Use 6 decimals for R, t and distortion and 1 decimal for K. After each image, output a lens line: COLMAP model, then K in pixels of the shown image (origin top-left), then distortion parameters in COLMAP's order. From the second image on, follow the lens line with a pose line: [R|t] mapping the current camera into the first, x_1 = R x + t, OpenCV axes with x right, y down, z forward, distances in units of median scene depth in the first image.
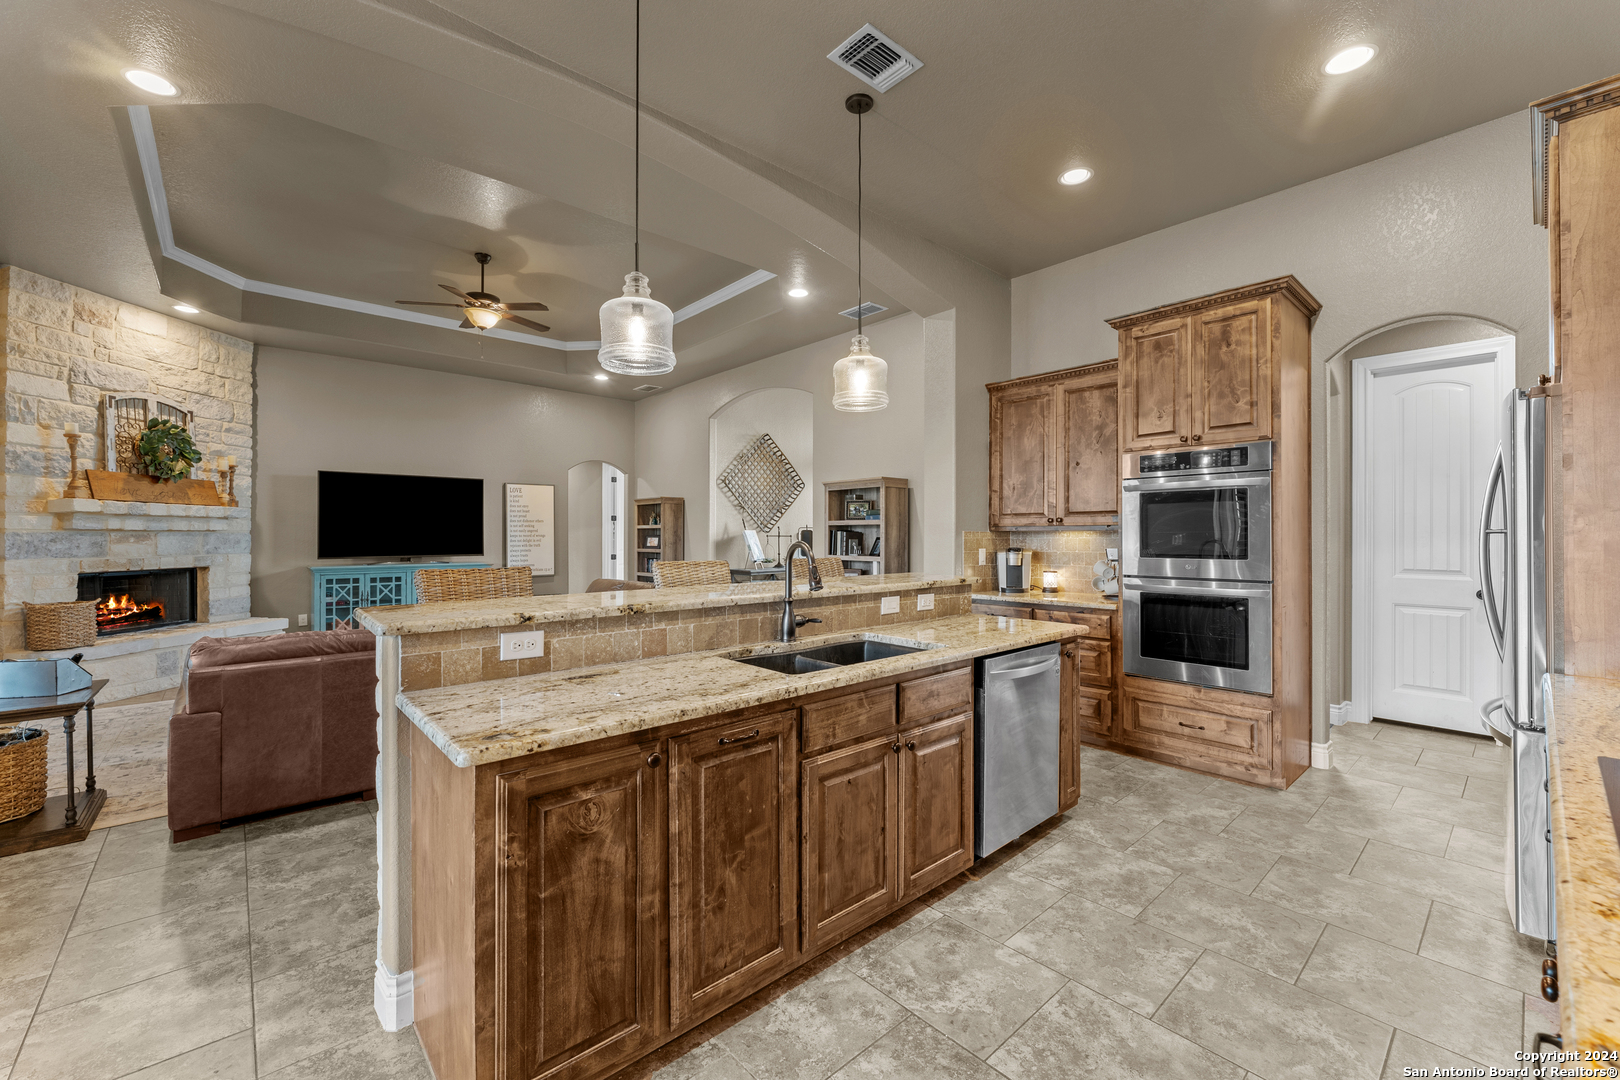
lens RADIAL K [[657.6, 0, 811.0], [0, 657.6, 529.9], [0, 0, 1]] dist [-0.004336, -0.000008]
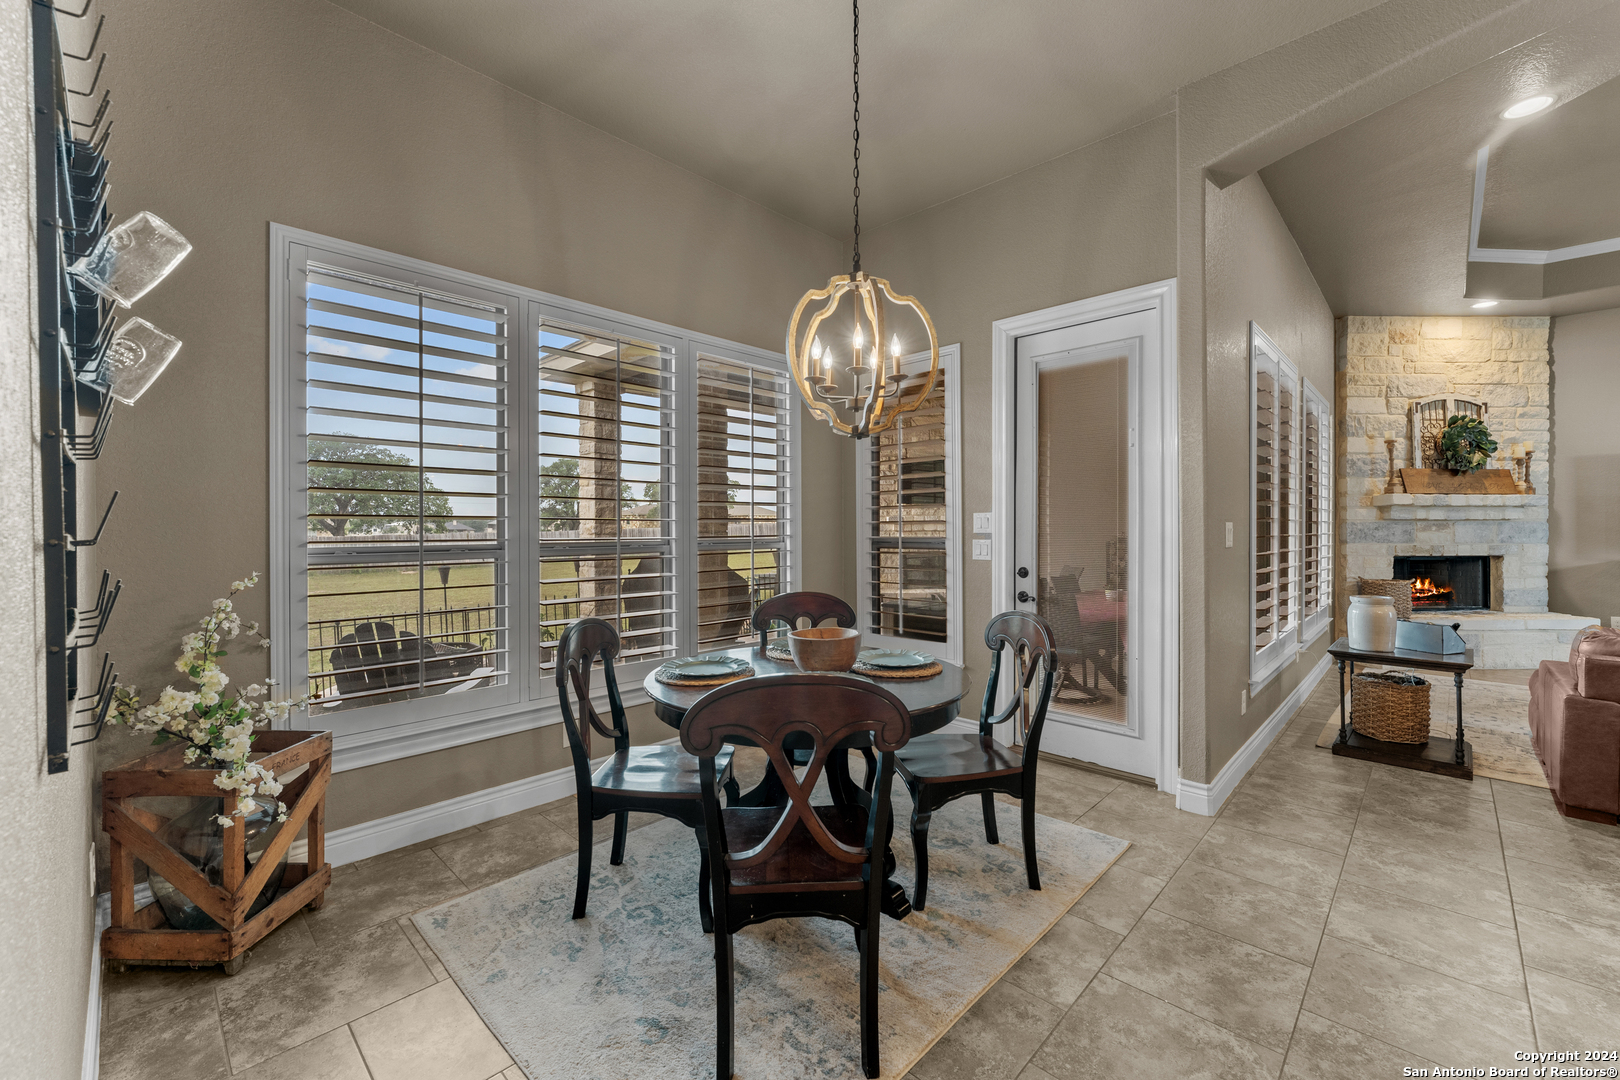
lens RADIAL K [[657.6, 0, 811.0], [0, 657.6, 529.9], [0, 0, 1]] dist [-0.004336, -0.000008]
pose [[0.079400, 0.005749, -0.996826, -0.012742], [0.010655, 0.999921, 0.006615, -0.001059], [0.996786, -0.011147, 0.079333, -0.159112]]
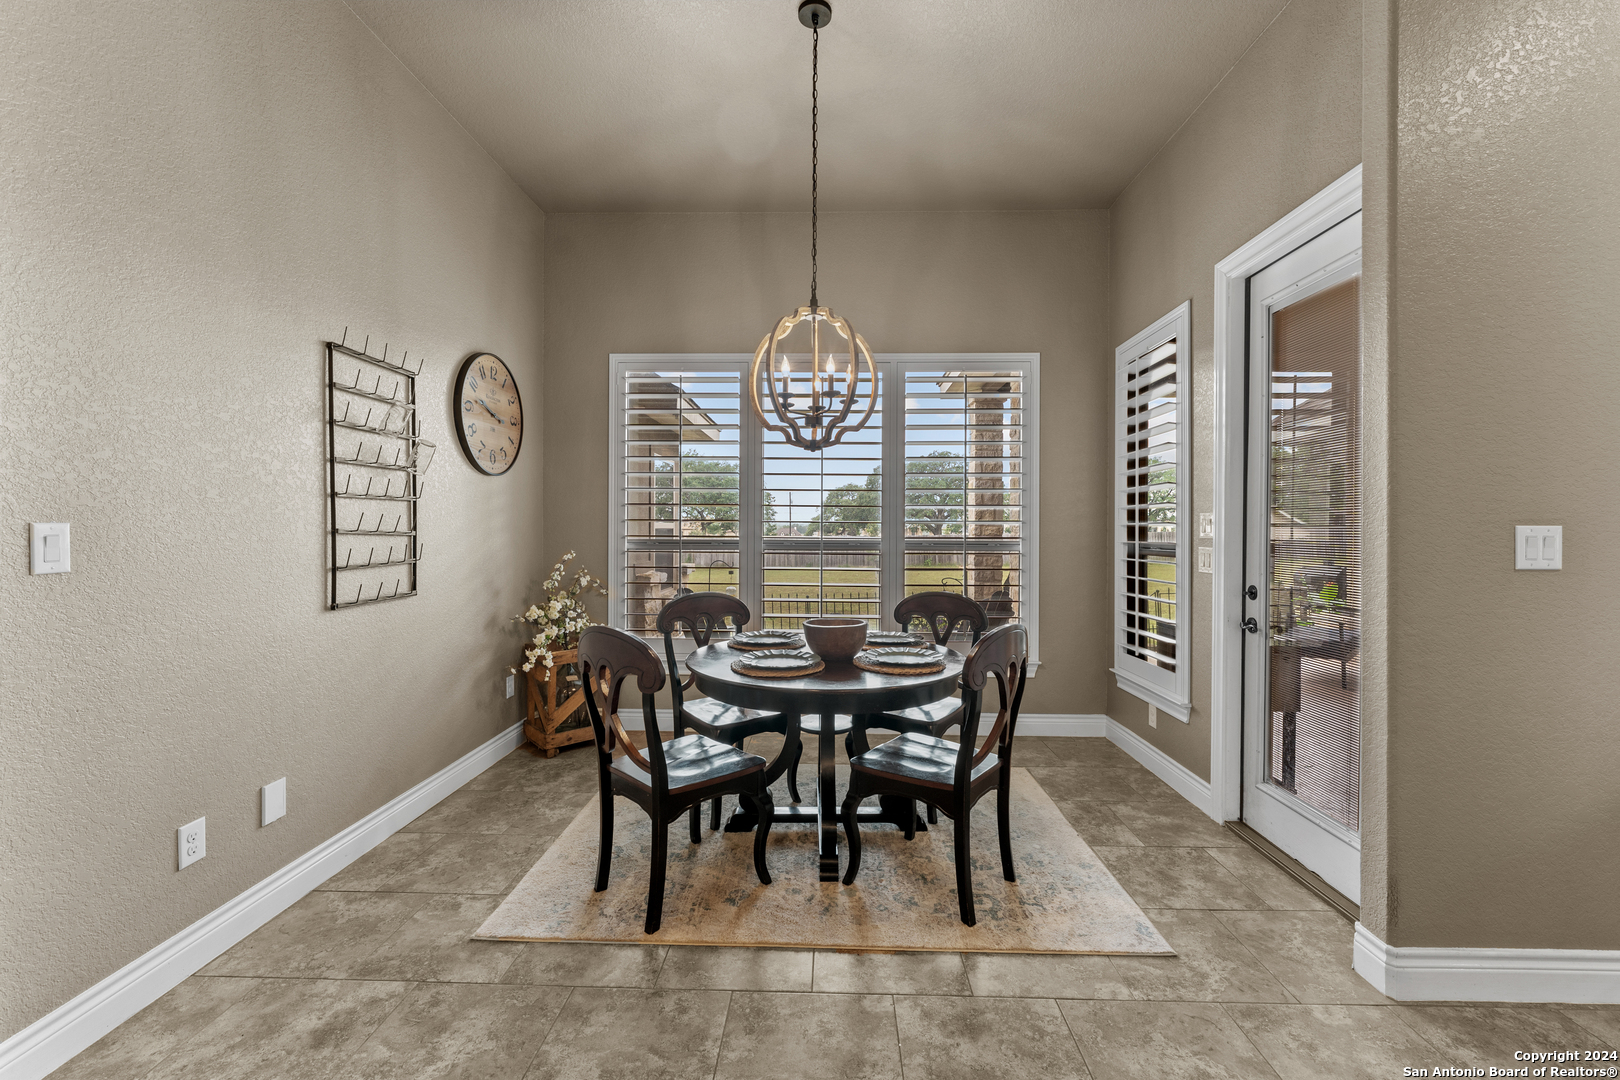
lens RADIAL K [[657.5, 0, 812.3], [0, 657.5, 536.4], [0, 0, 1]] dist [-0.000248, -0.000014]
pose [[-0.686784, 0.007375, -0.726824, -0.080831], [0.003150, 0.999969, 0.007171, 0.002186], [0.726855, 0.002636, -0.686786, 0.248767]]
